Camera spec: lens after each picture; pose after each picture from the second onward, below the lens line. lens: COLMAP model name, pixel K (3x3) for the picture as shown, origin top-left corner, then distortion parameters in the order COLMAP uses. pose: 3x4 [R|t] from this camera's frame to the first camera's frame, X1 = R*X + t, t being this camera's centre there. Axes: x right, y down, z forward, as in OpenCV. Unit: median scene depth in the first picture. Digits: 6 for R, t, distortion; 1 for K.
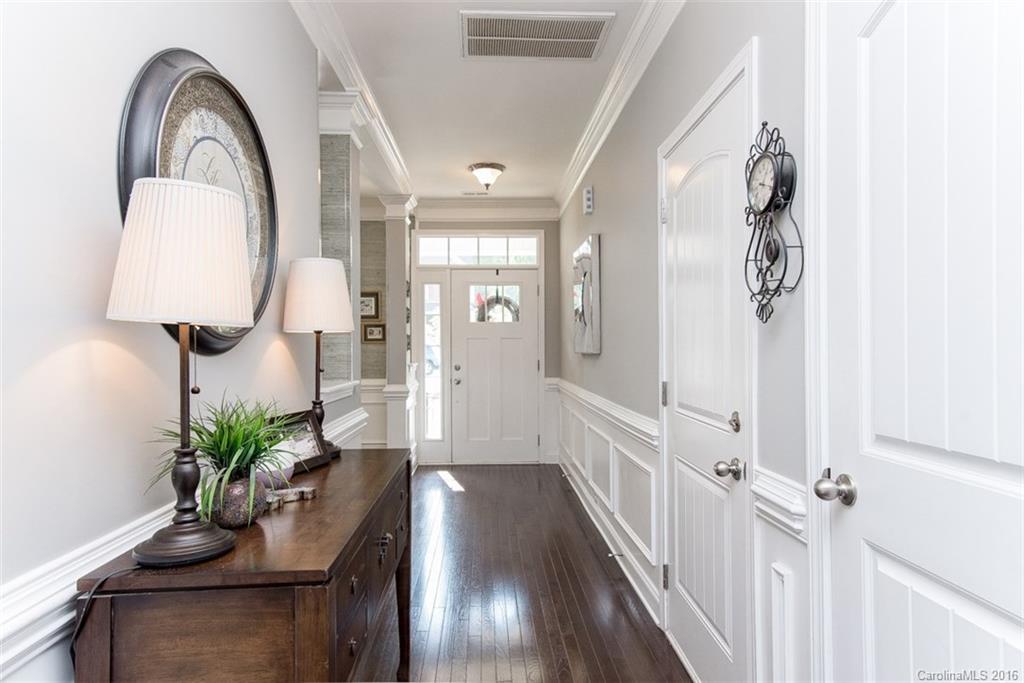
lens RADIAL K [[624.1, 0, 514.6], [0, 624.1, 336.3], [0, 0, 1]] dist [-0.005700, -0.000453]
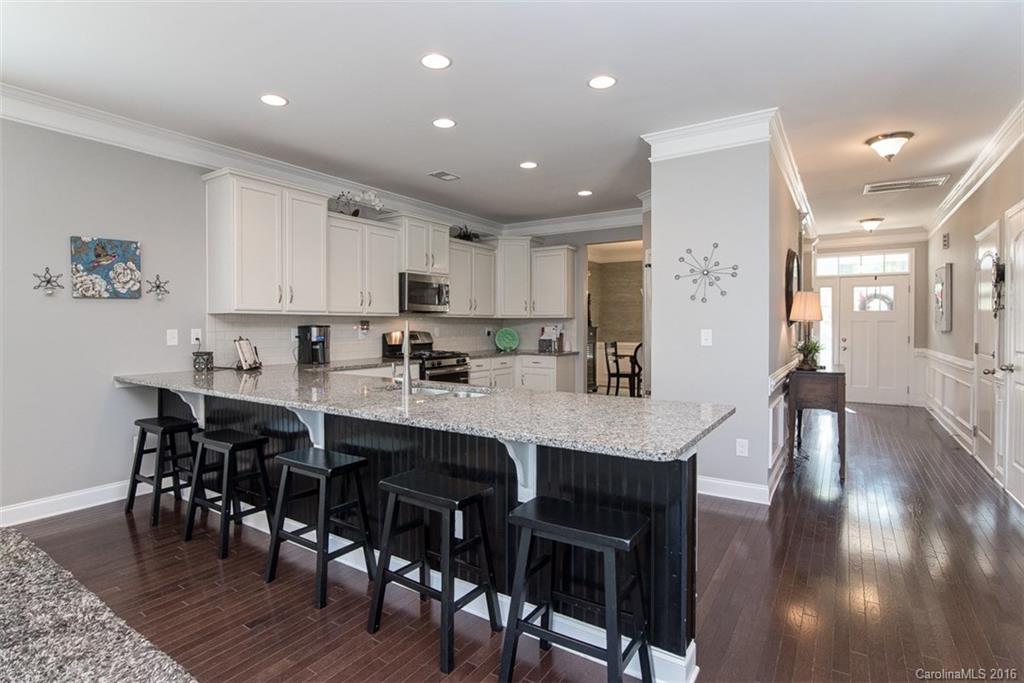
lens RADIAL K [[508.3, 0, 504.1], [0, 508.3, 328.6], [0, 0, 1]] dist [-0.012897, -0.001678]
pose [[0.797328, 0.013574, -0.603394, -0.007001], [-0.000467, 0.999761, 0.021872, -0.005672], [0.603547, -0.017157, 0.797143, -0.555251]]
